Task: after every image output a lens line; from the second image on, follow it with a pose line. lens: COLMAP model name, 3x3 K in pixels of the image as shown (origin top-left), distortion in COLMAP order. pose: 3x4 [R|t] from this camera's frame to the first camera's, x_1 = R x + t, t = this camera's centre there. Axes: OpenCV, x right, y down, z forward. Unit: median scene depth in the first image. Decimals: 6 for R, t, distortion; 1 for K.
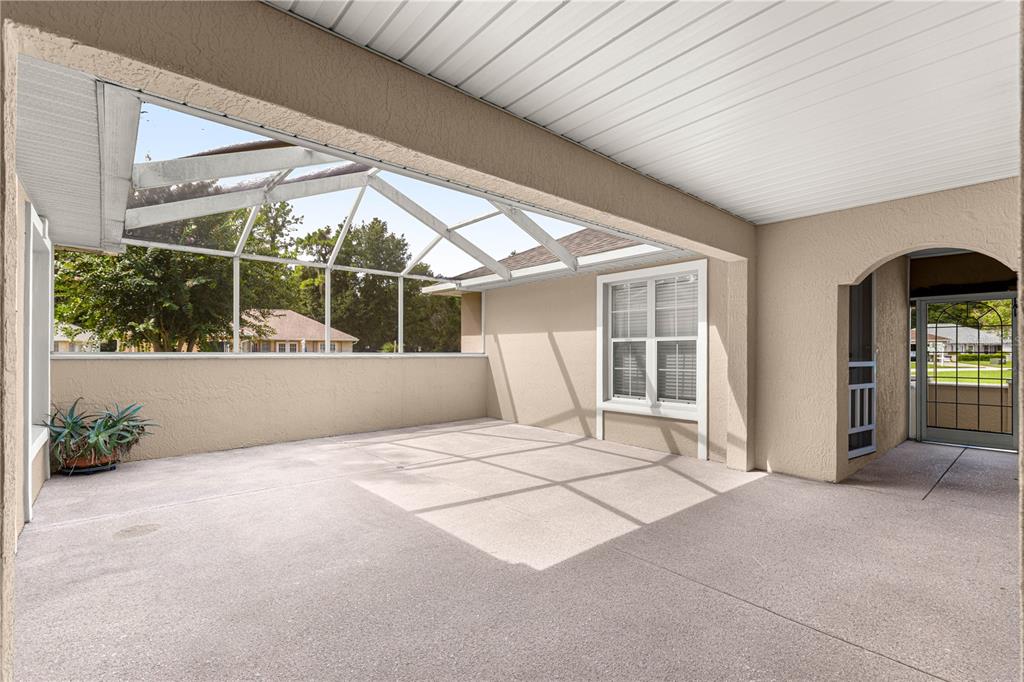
lens RADIAL K [[466.4, 0, 514.6], [0, 466.4, 347.5], [0, 0, 1]] dist [-0.002218, -0.000149]
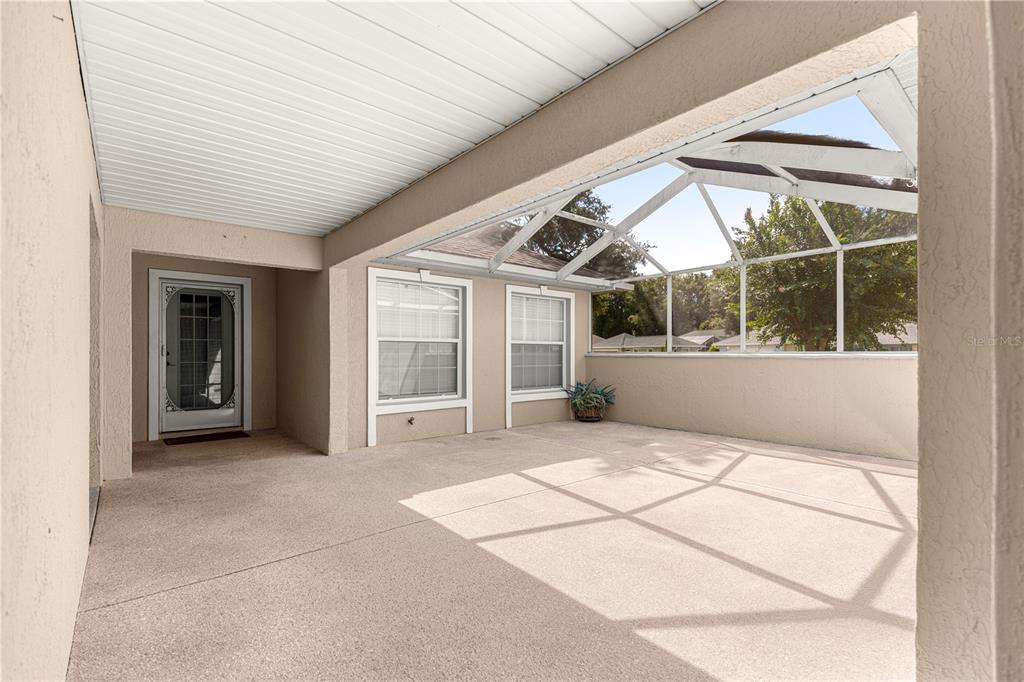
lens RADIAL K [[466.4, 0, 514.9], [0, 466.4, 347.8], [0, 0, 1]] dist [-0.002218, -0.000149]
pose [[-0.021488, -0.011483, -0.999703, 0.869410], [0.005663, 0.999917, -0.011607, 0.017462], [0.999753, -0.005911, -0.021421, 0.821872]]
